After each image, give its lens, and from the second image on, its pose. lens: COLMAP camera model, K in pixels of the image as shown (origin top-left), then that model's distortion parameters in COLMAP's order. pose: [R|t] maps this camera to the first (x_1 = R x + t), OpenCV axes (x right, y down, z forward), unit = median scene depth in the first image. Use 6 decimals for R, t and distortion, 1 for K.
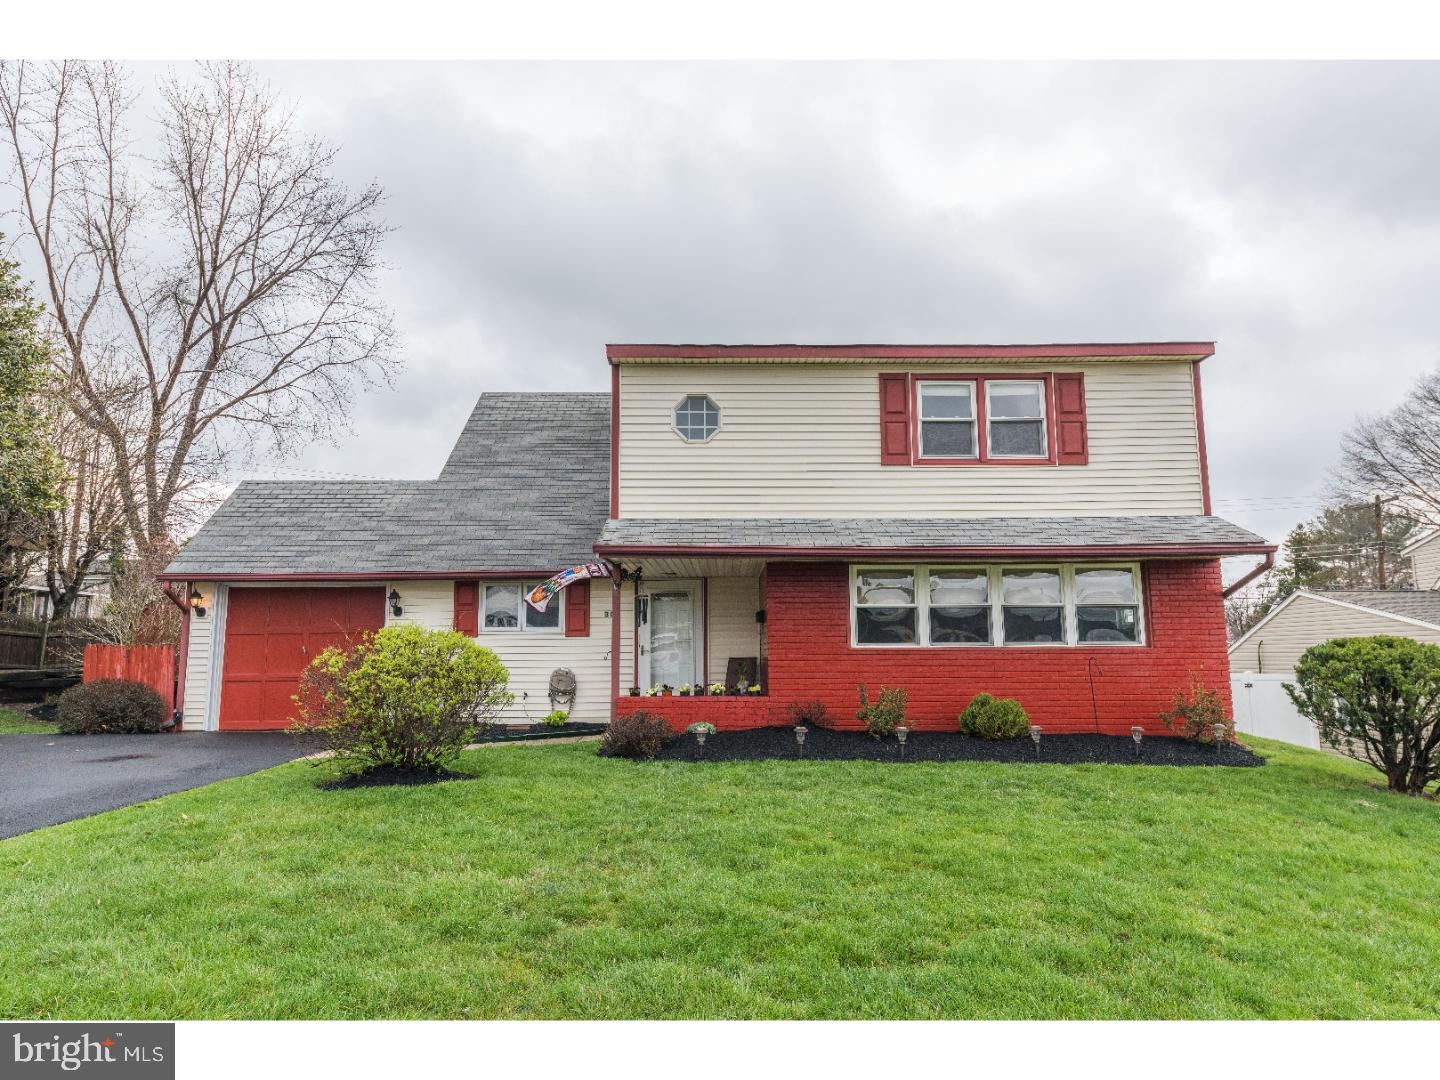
lens RADIAL K [[873.0, 0, 720.0], [0, 873.0, 540.0], [0, 0, 1]] dist [0.003633, 0.001342]
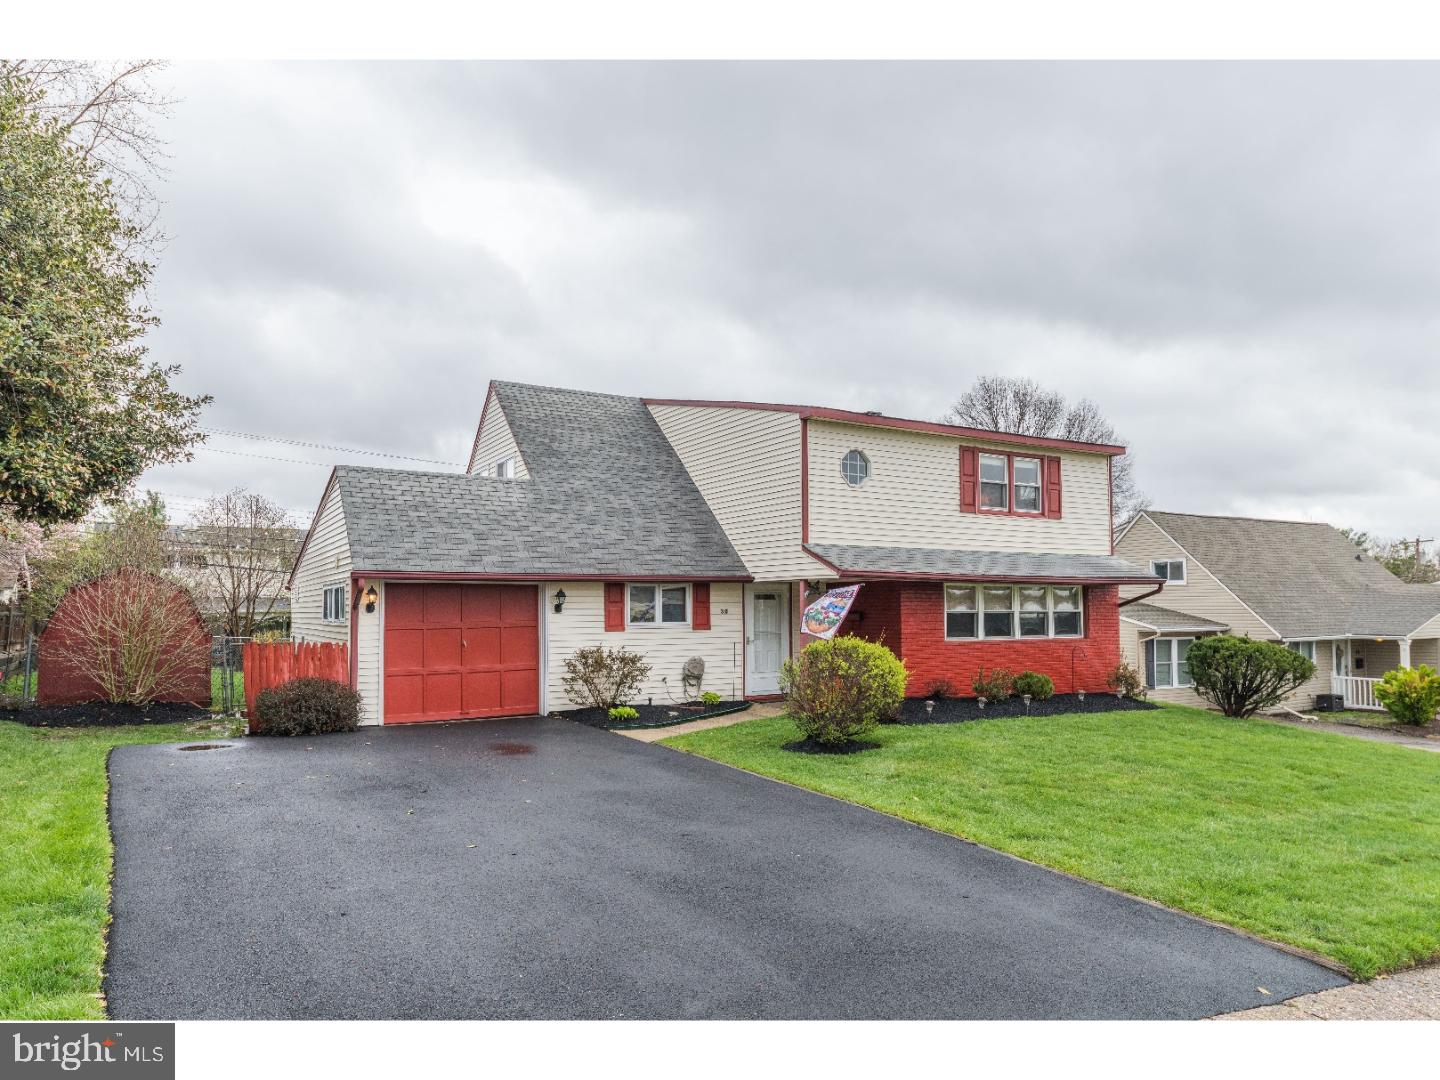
lens RADIAL K [[945.1, 0, 719.7], [0, 945.1, 563.0], [0, 0, 1]] dist [-0.003869, 0.001442]
pose [[0.867559, 0.027027, 0.496600, -0.898277], [-0.067594, 0.995665, 0.063897, -0.073761], [-0.492720, -0.089001, 0.865625, -0.138264]]
